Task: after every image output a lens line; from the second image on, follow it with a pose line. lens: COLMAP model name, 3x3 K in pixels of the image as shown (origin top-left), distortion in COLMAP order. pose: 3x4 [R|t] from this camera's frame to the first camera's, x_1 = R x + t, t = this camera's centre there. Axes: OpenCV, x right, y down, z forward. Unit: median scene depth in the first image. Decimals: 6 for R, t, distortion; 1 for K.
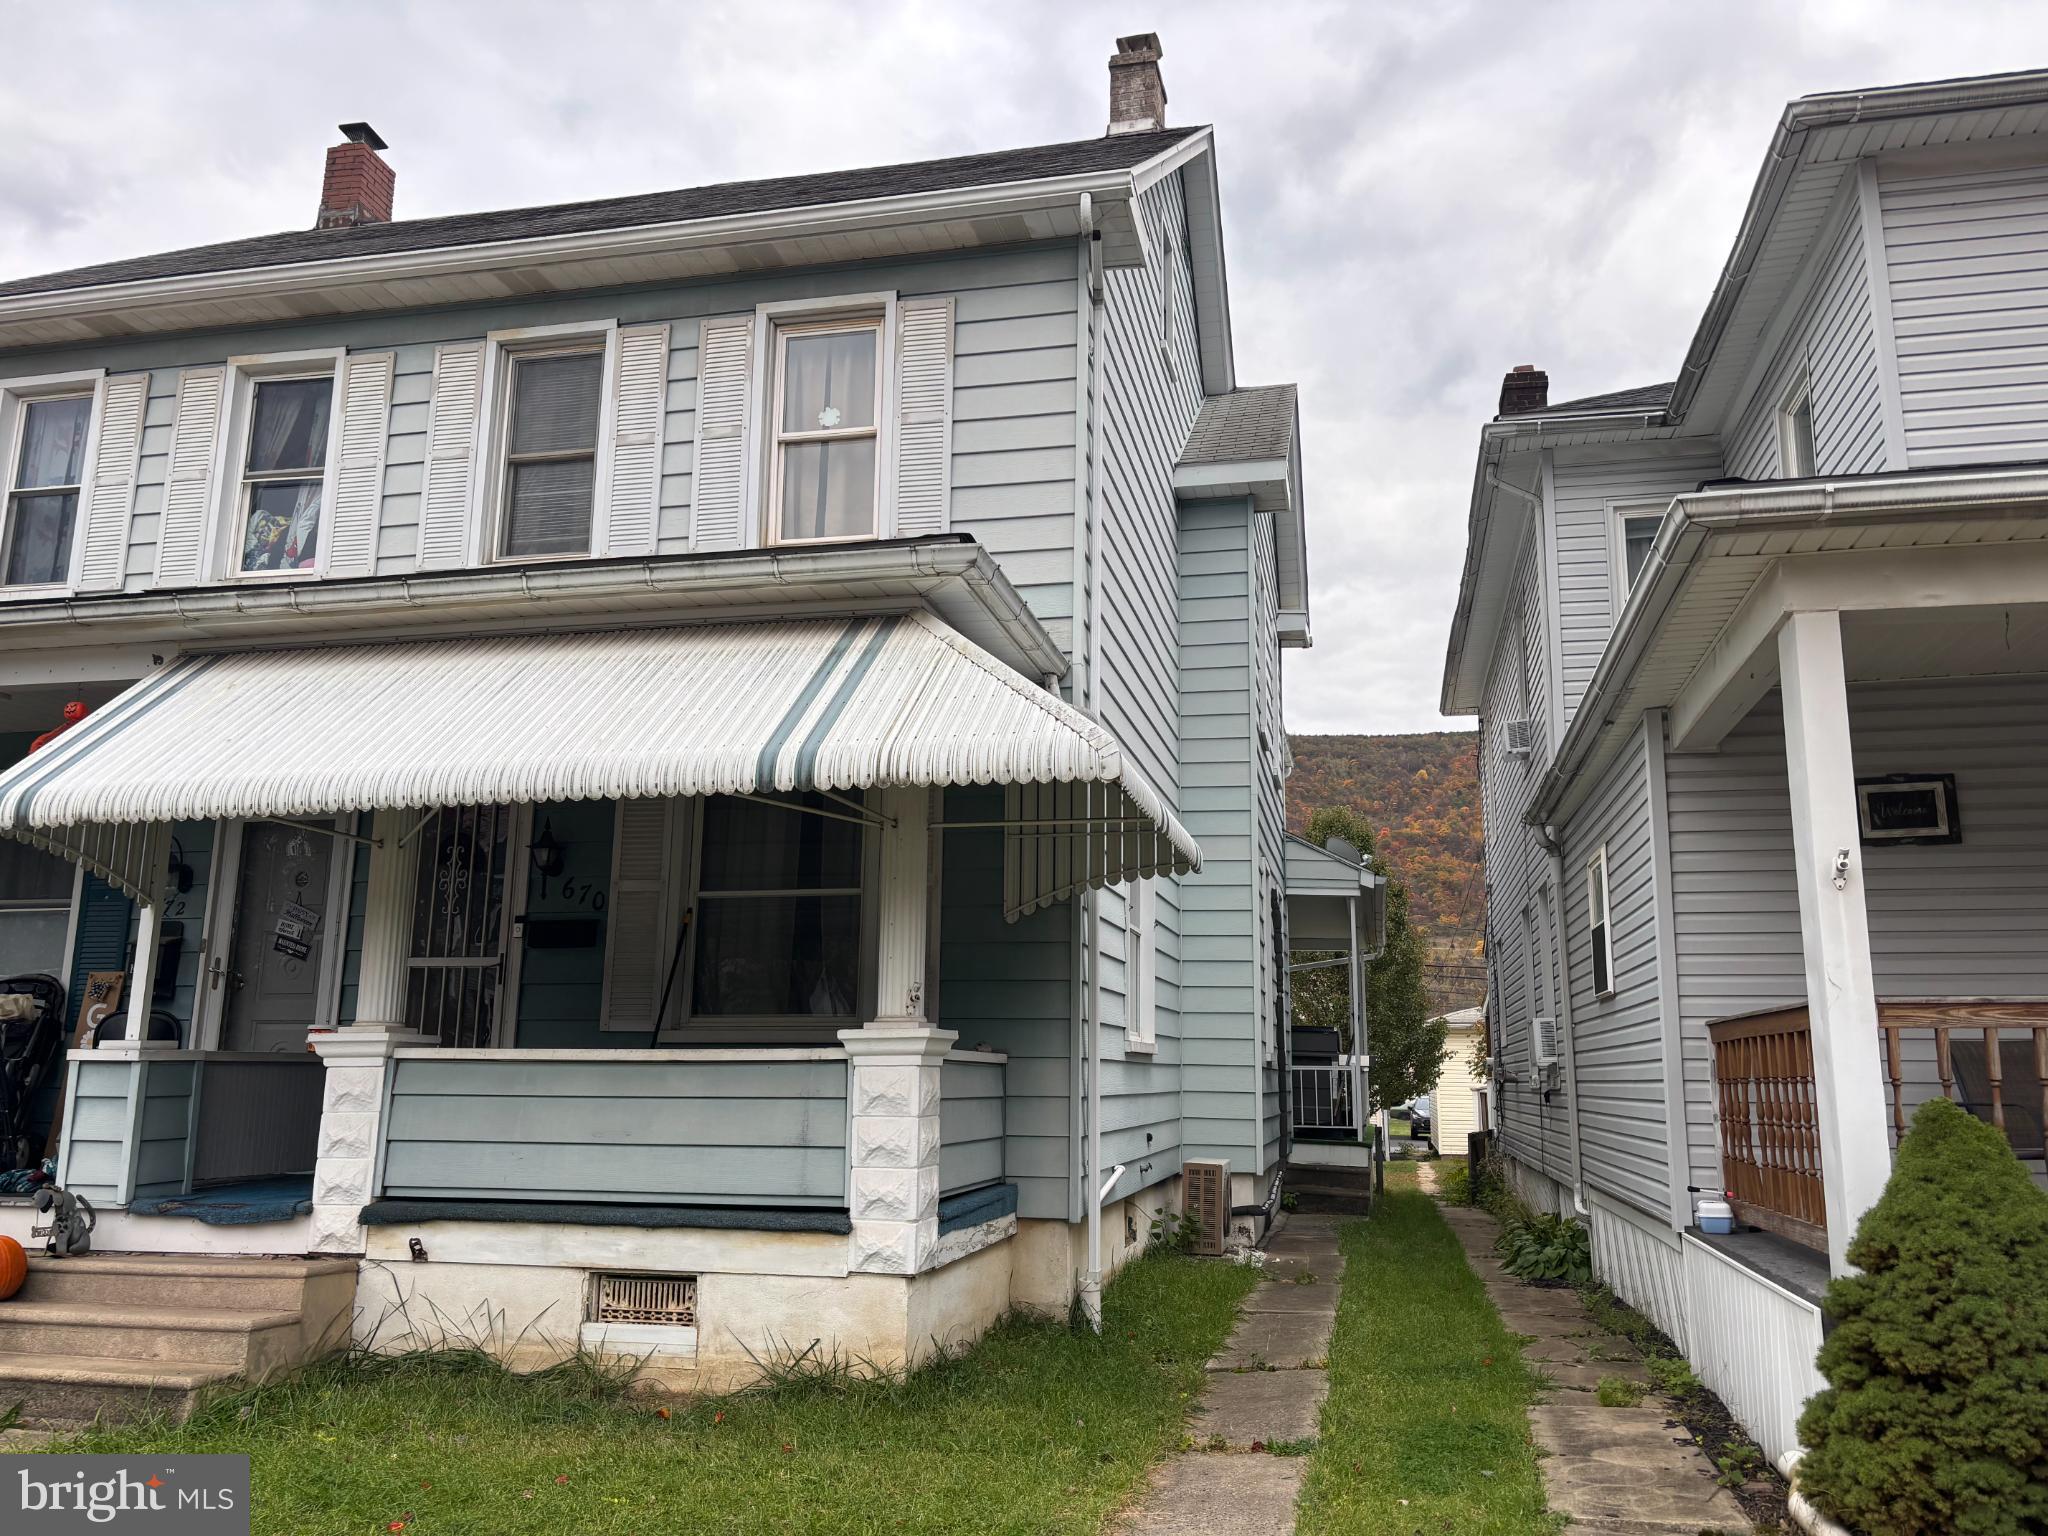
lens RADIAL K [[1538.2, 0, 1035.2], [0, 1538.2, 767.5], [0, 0, 1]] dist [0.054545, -0.055455]
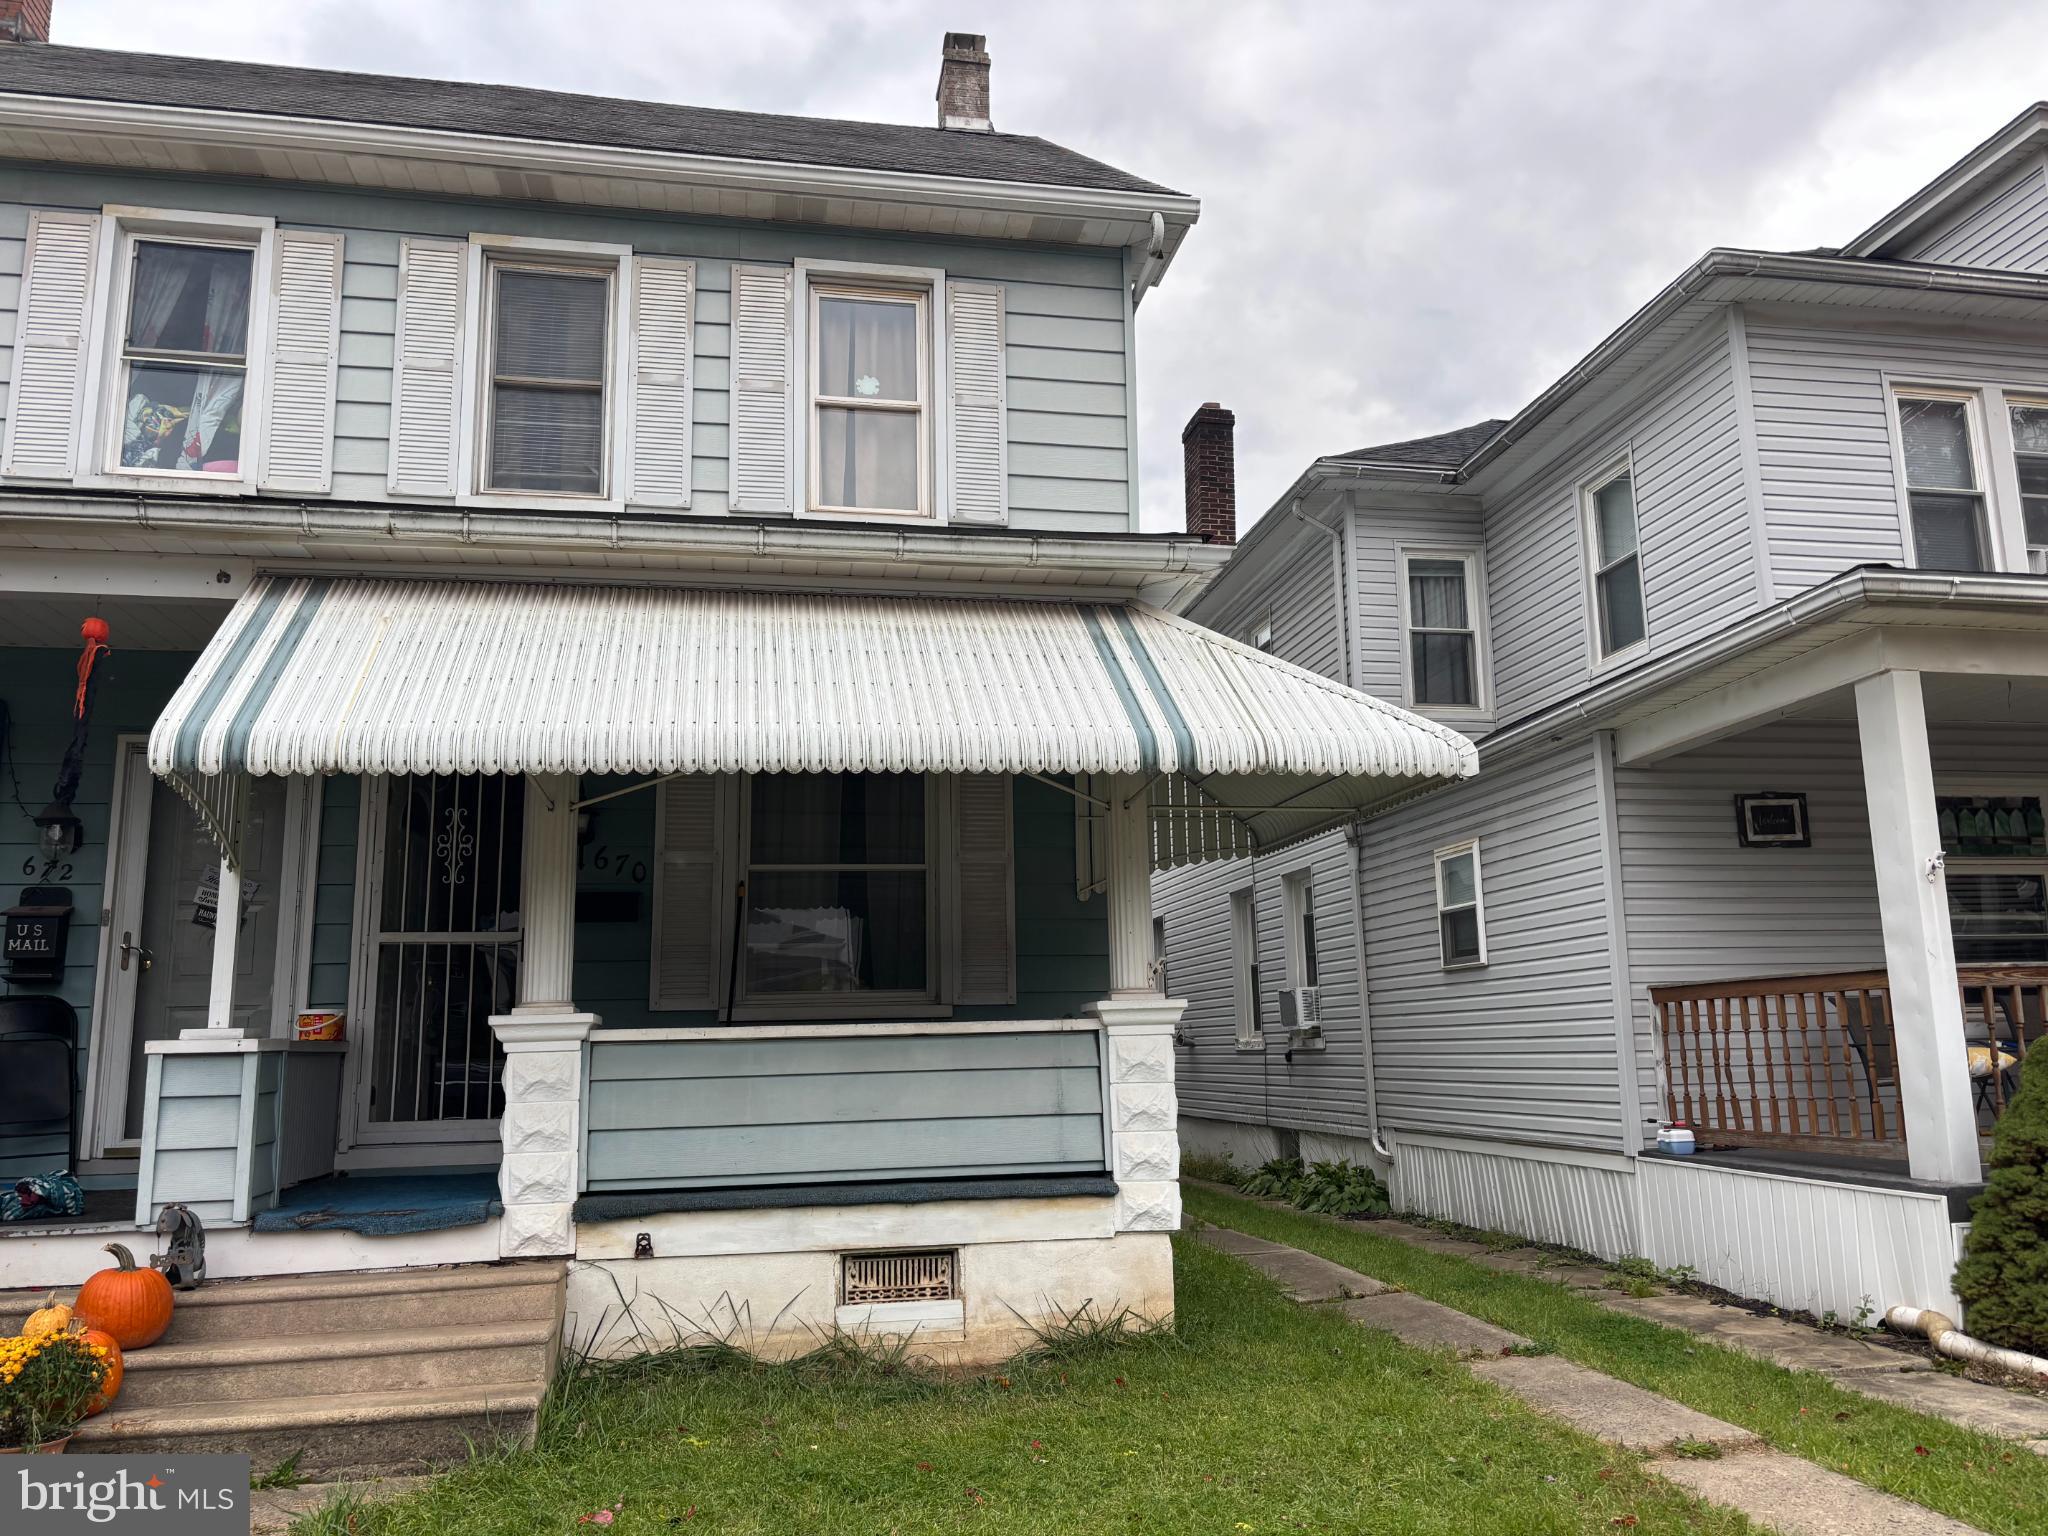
lens RADIAL K [[1538.2, 0, 1035.2], [0, 1538.2, 767.5], [0, 0, 1]] dist [0.054545, -0.055455]
pose [[0.919207, 0.043910, 0.391320, -0.512444], [-0.049172, 0.998784, 0.003430, 0.009683], [-0.390694, -0.022395, 0.920248, 0.057640]]
